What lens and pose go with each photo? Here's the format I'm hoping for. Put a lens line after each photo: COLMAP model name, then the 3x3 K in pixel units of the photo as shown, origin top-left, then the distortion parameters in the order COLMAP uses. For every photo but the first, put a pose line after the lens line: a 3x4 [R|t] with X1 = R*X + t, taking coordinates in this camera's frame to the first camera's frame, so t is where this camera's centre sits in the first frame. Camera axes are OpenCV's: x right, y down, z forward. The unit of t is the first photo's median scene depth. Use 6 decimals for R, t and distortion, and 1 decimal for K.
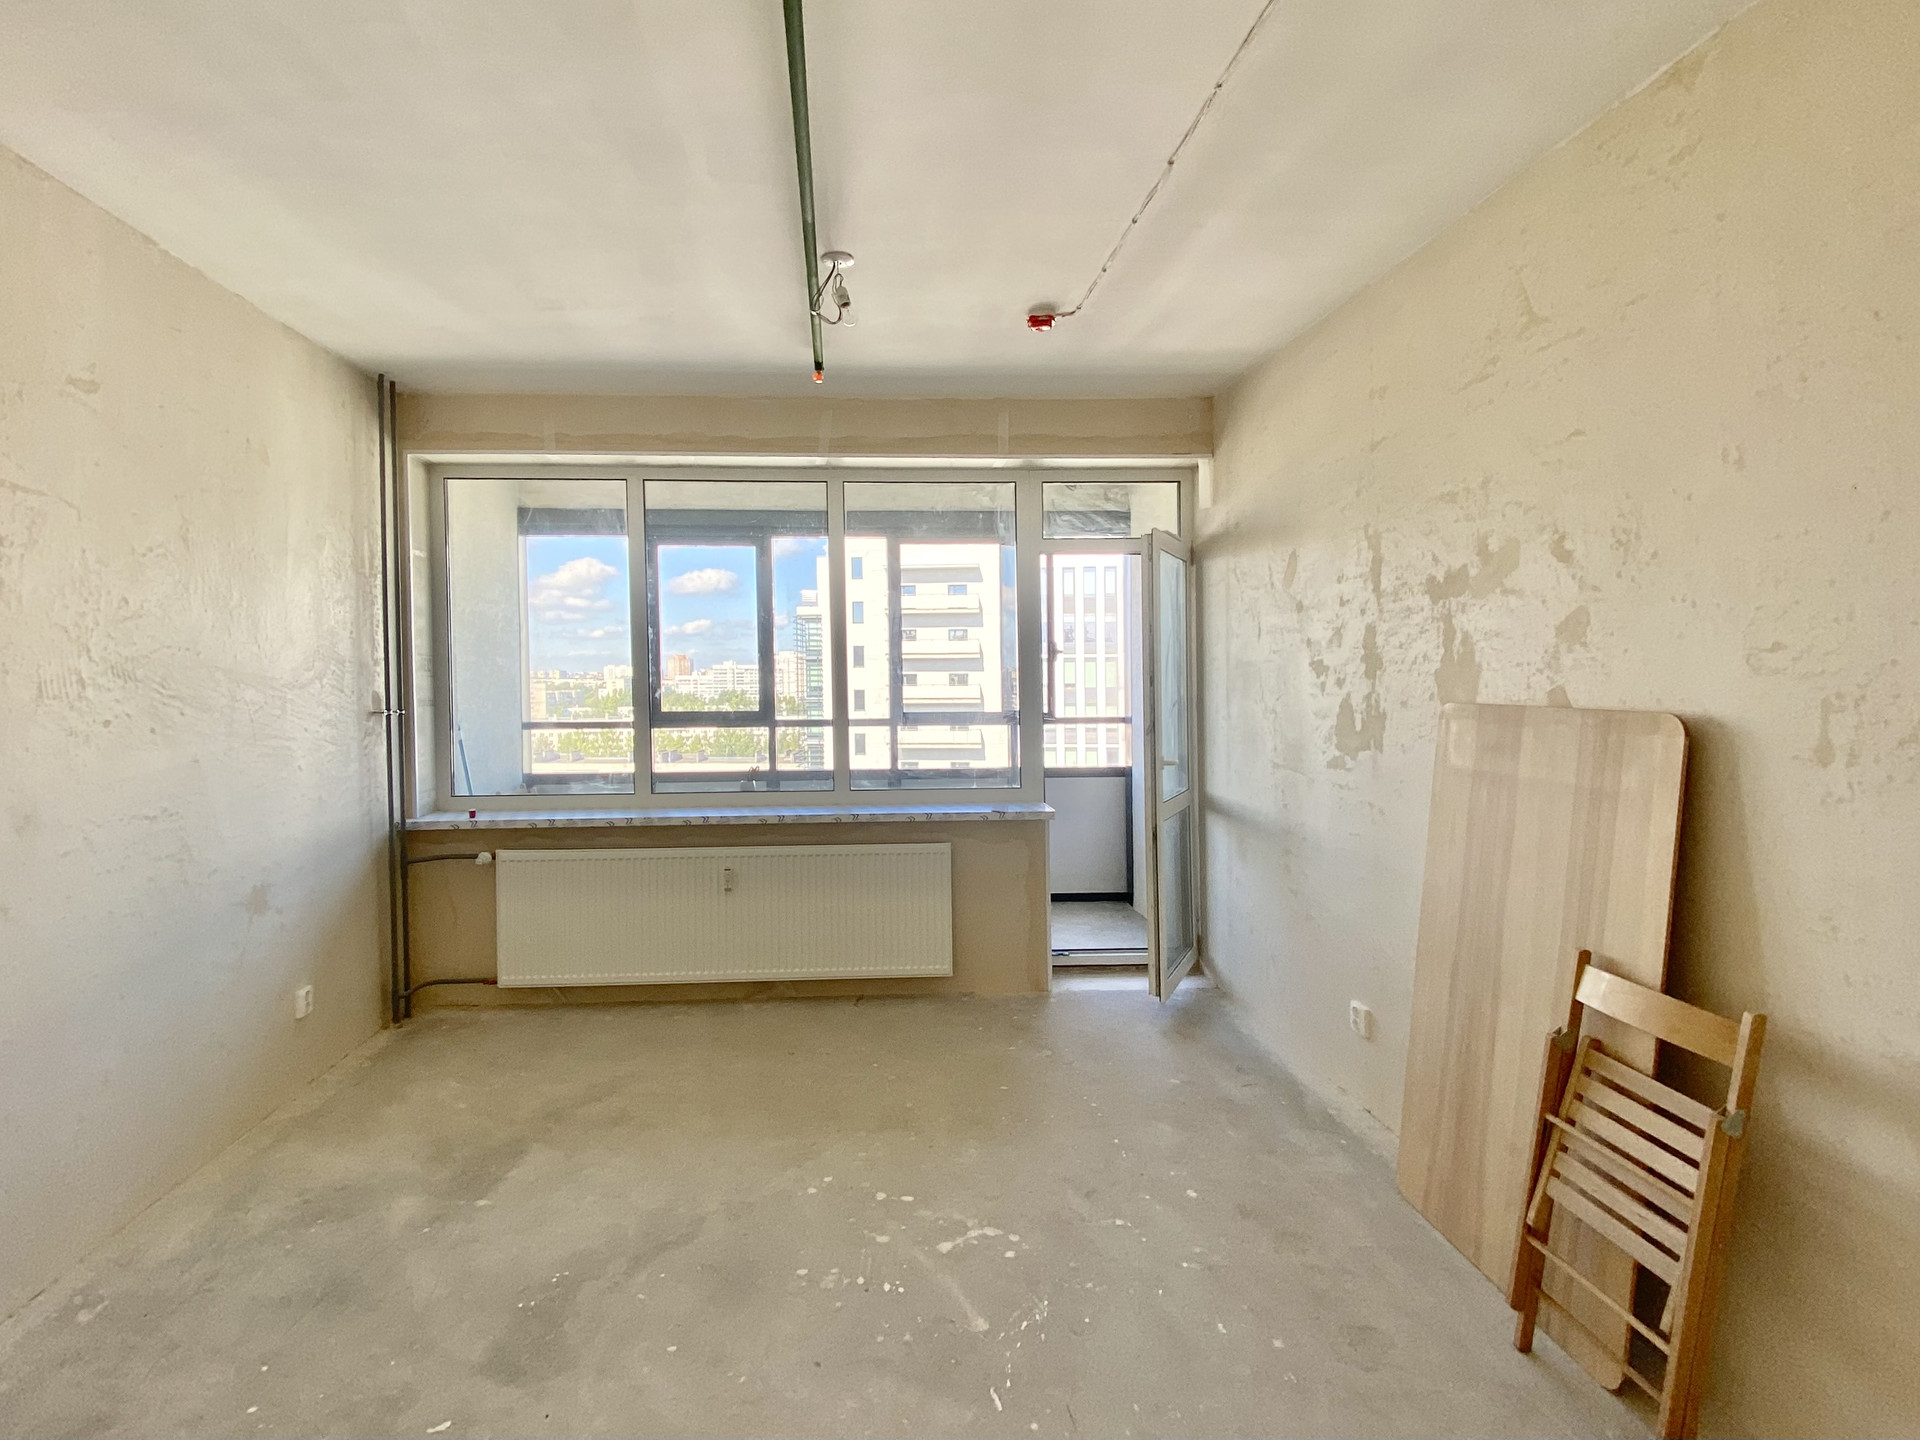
lens RADIAL K [[777.7, 0, 960.0], [0, 777.7, 720.0], [0, 0, 1]] dist [0.000373, 0.000002]
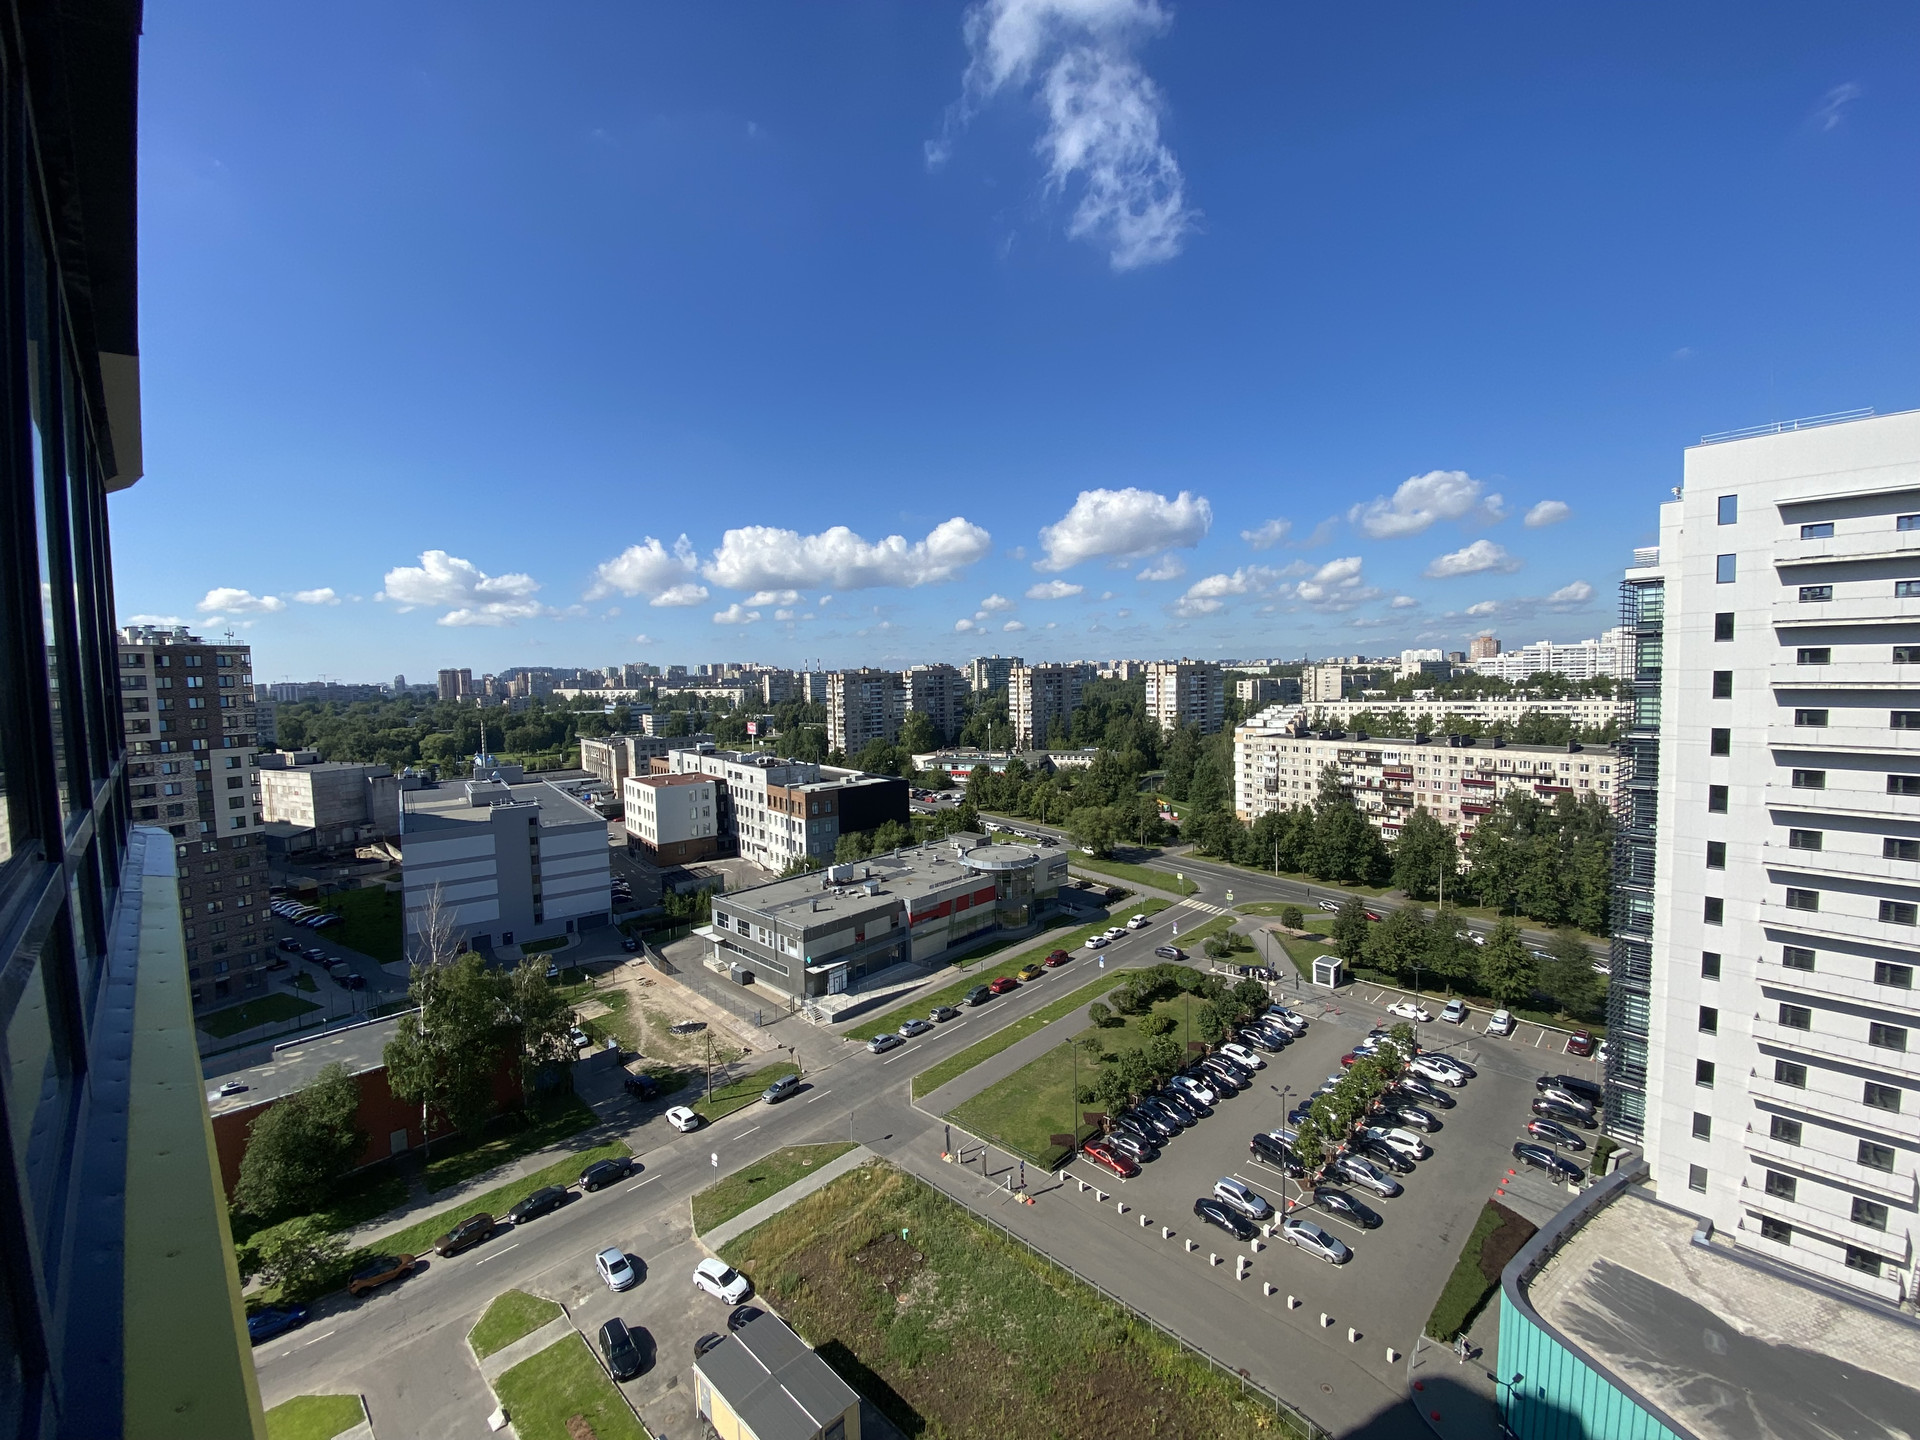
lens RADIAL K [[777.7, 0, 960.0], [0, 777.7, 720.0], [0, 0, 1]] dist [0.000373, 0.000002]
pose [[0.620940, 0.035382, -0.783059, 0.013362], [-0.020820, 0.999373, 0.028646, 0.023465], [0.783581, -0.001484, 0.621287, -0.438614]]
